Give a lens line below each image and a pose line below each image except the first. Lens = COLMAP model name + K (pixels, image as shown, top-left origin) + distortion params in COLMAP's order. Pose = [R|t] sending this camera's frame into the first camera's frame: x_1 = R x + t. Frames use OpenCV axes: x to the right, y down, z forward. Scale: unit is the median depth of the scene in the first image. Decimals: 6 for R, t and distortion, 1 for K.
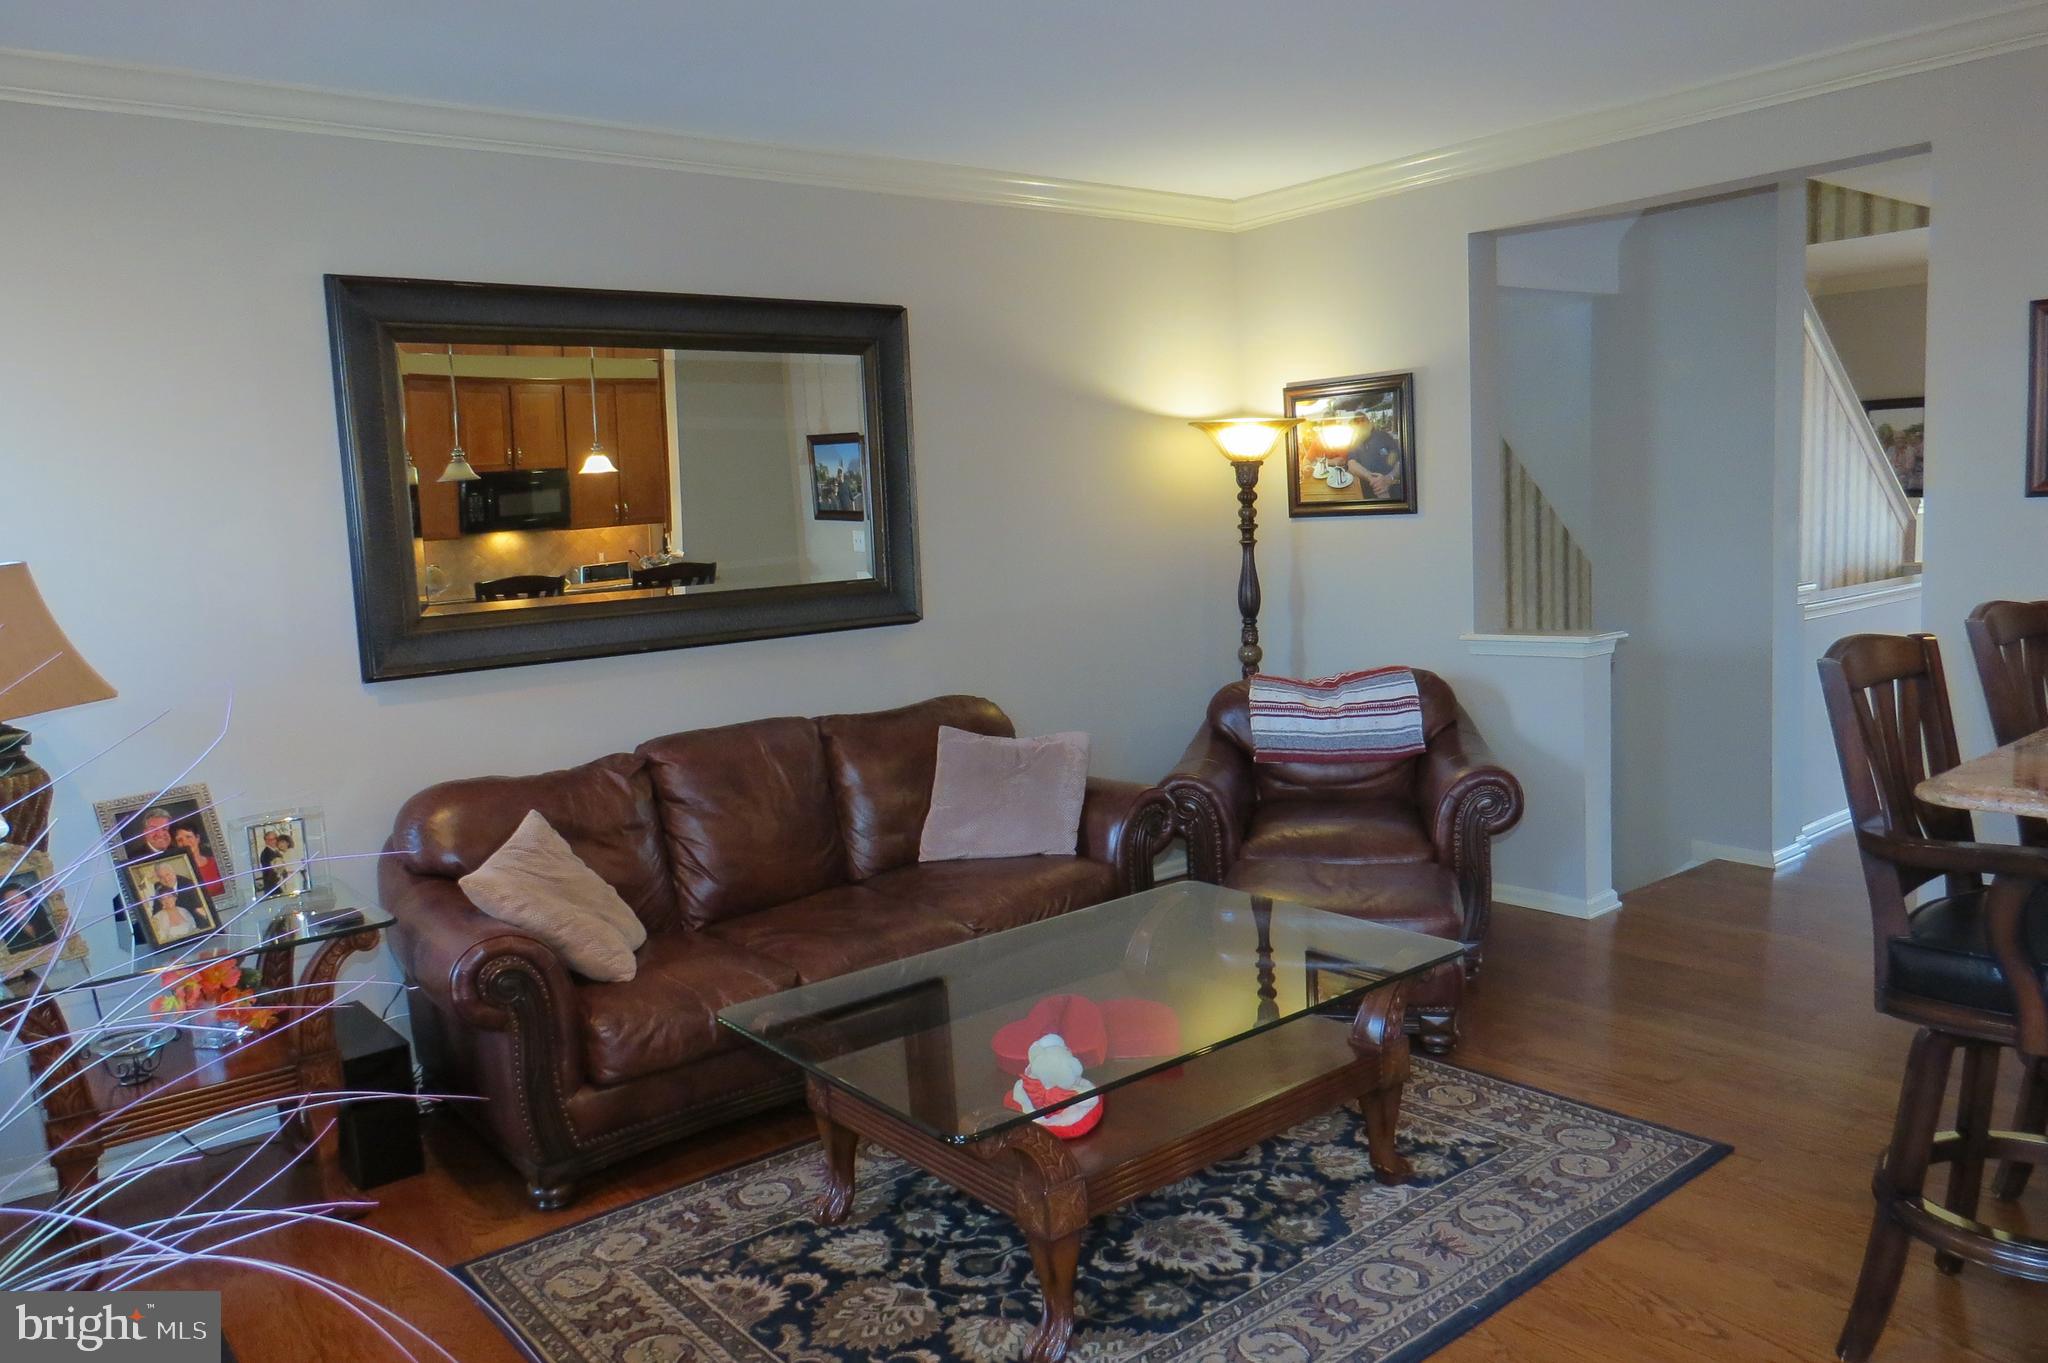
lens RADIAL K [[1476.3, 0, 1026.2], [0, 1476.3, 686.5], [0, 0, 1]] dist [-0.004998, -0.001019]
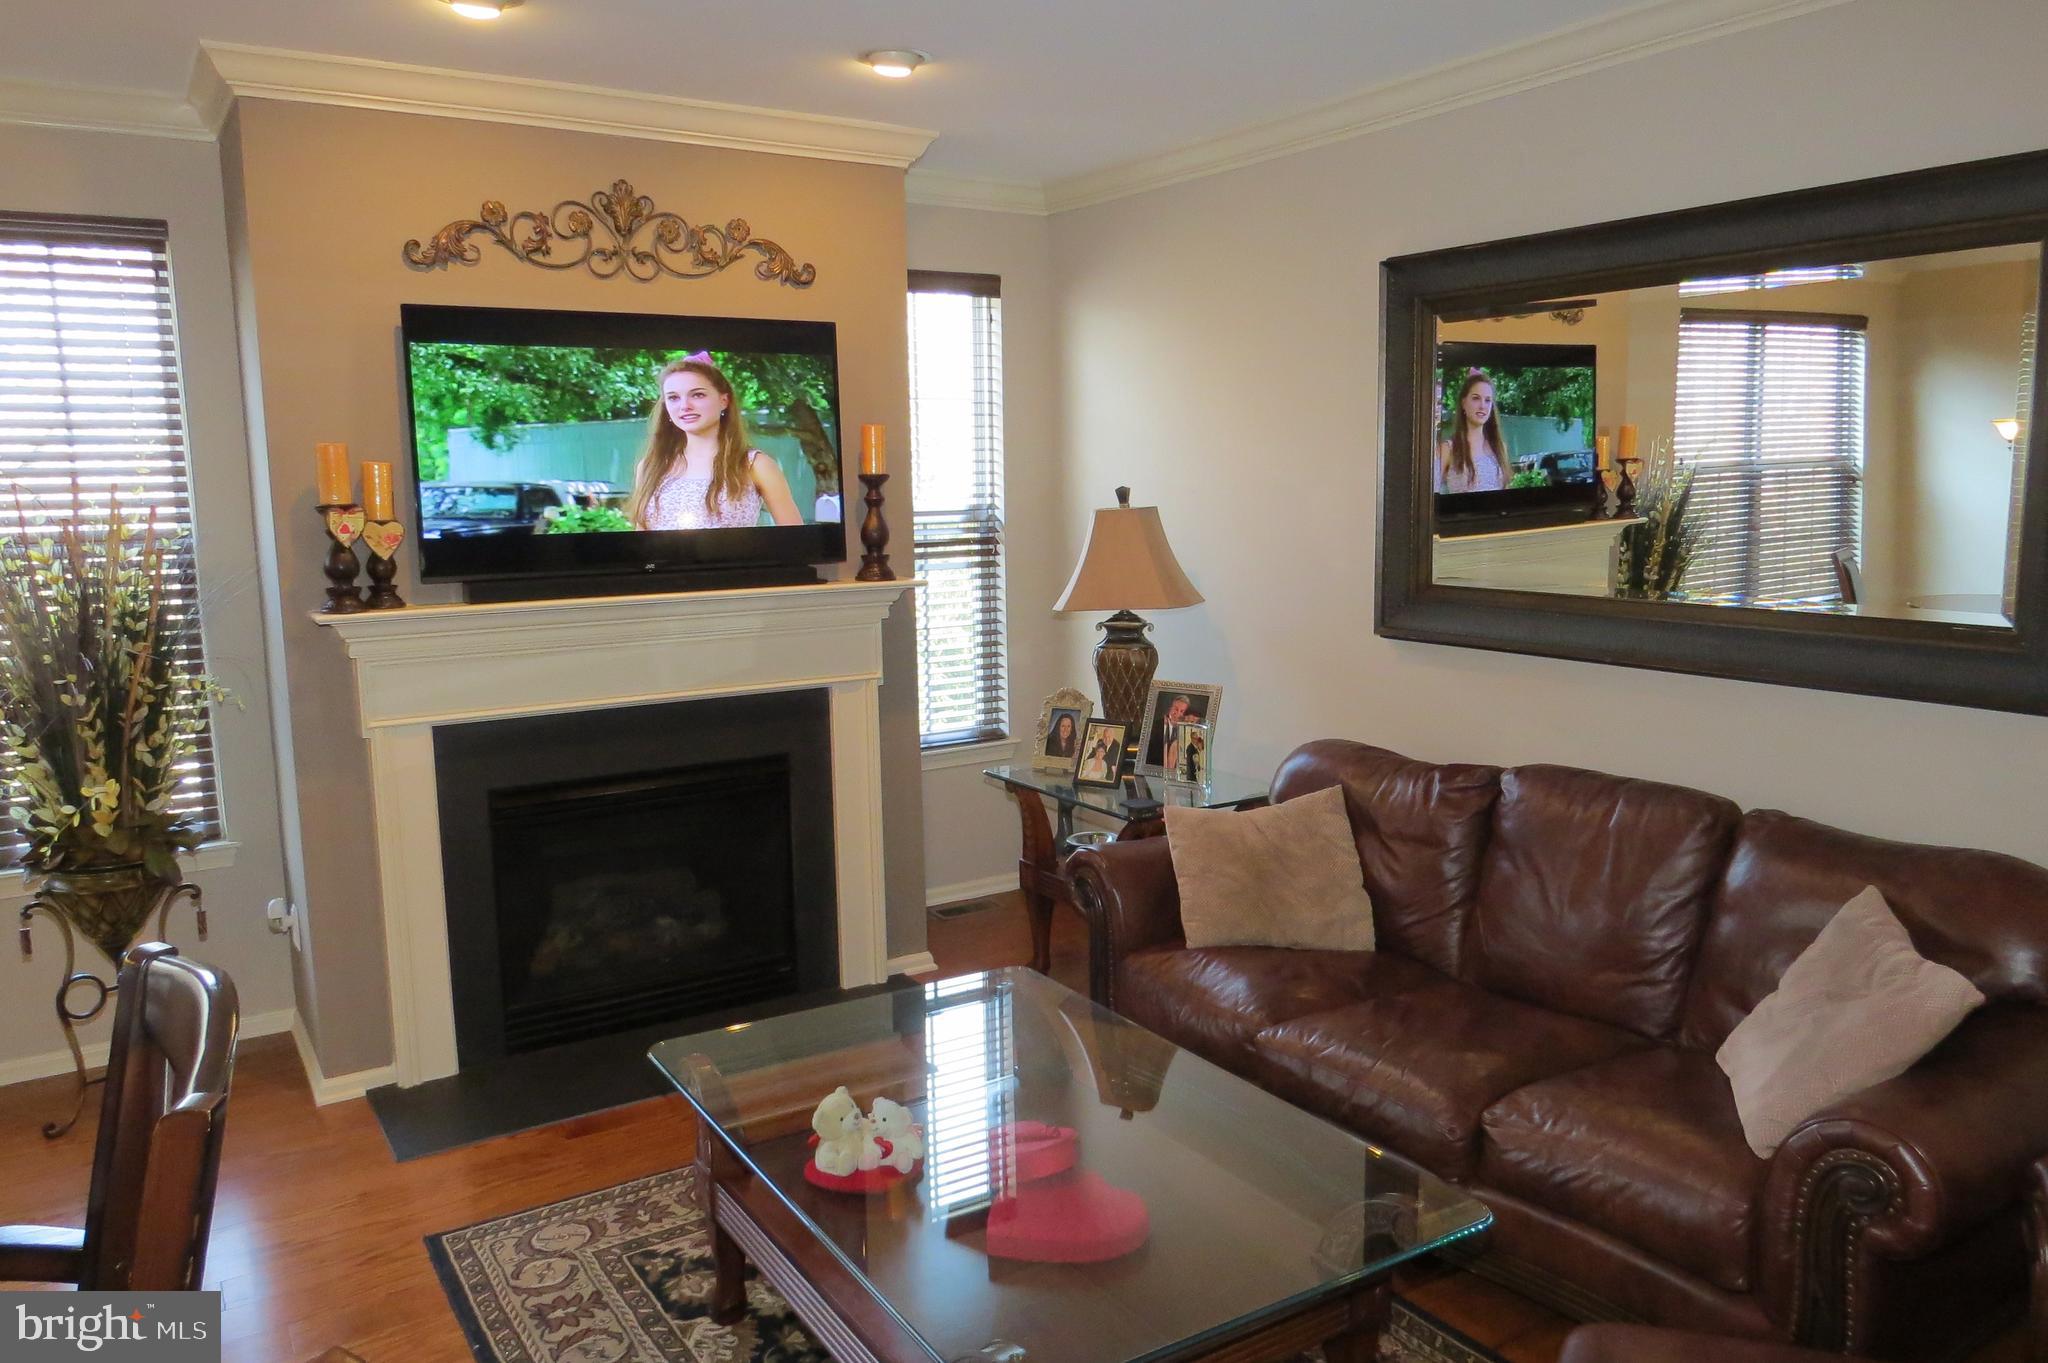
lens RADIAL K [[1476.3, 0, 1024.9], [0, 1476.3, 670.4], [0, 0, 1]] dist [-0.004998, -0.001019]
pose [[-0.110697, 0.200323, -0.973456, 0.648639], [-0.087767, 0.973679, 0.210349, -0.183874], [0.989971, 0.108723, -0.090201, 0.841429]]
